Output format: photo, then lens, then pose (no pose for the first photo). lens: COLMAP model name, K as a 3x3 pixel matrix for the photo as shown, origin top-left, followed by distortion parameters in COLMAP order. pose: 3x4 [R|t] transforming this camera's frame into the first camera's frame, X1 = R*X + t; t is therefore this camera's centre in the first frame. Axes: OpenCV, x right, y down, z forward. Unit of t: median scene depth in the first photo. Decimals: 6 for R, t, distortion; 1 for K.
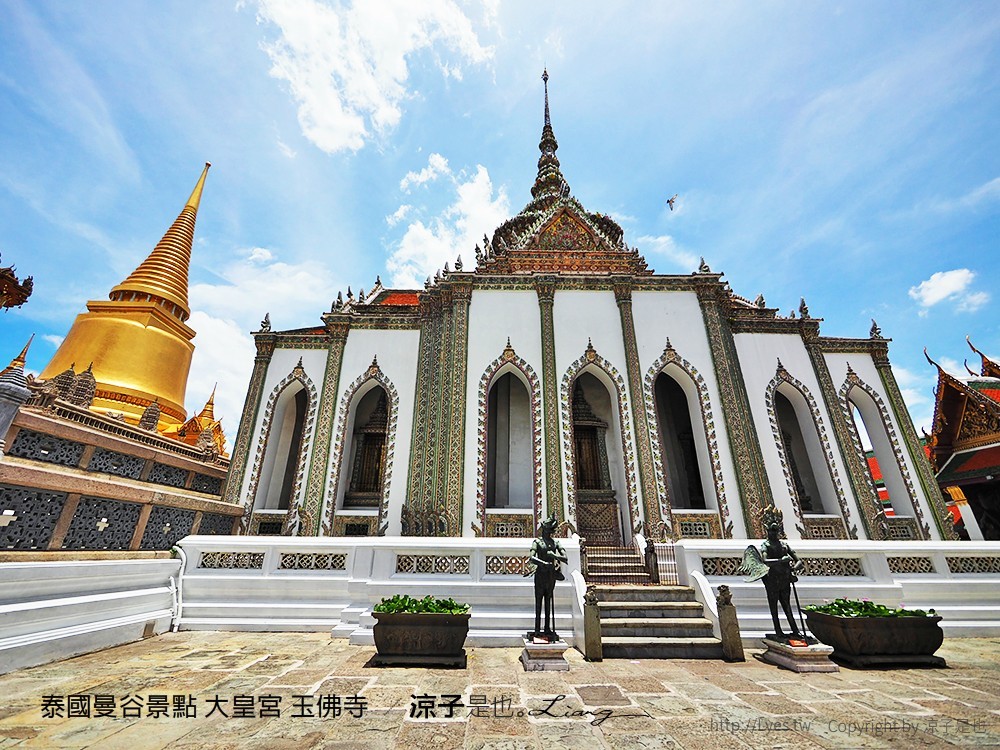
lens RADIAL K [[431.0, 0, 500.0], [0, 431.0, 375.0], [0, 0, 1]] dist [0.000393, -0.000266]
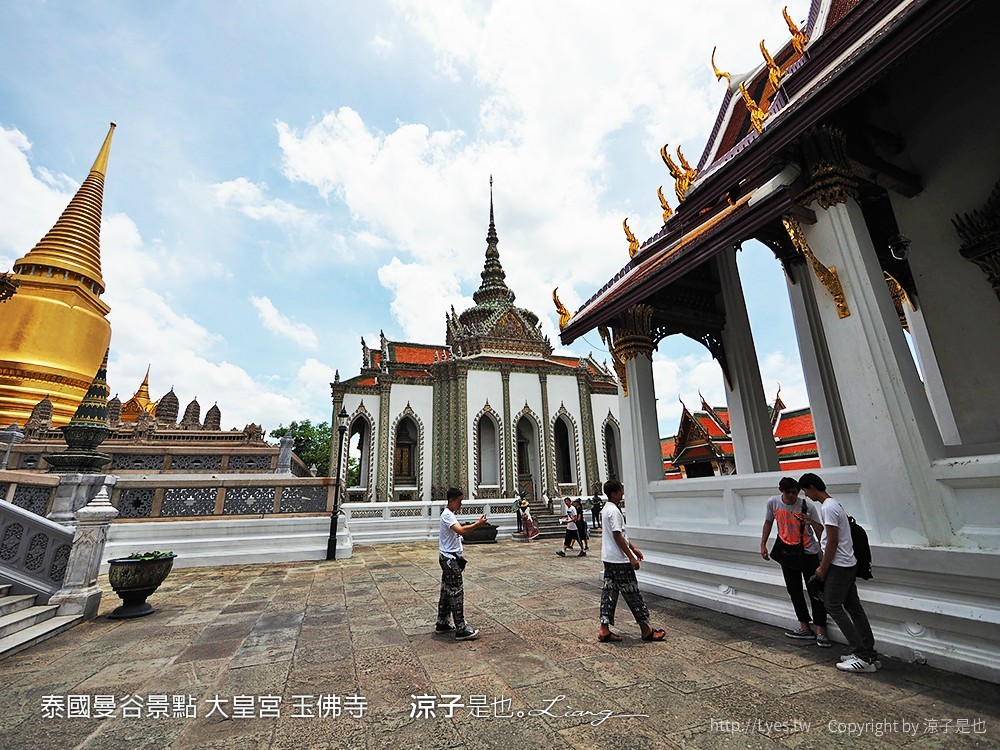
lens RADIAL K [[467.7, 0, 500.0], [0, 467.7, 375.0], [0, 0, 1]] dist [0.000194, 0.000225]
pose [[0.948348, 0.046671, 0.313781, -0.564619], [-0.082000, 0.991568, 0.100348, -0.389321], [-0.306452, -0.120895, 0.944178, -0.942416]]
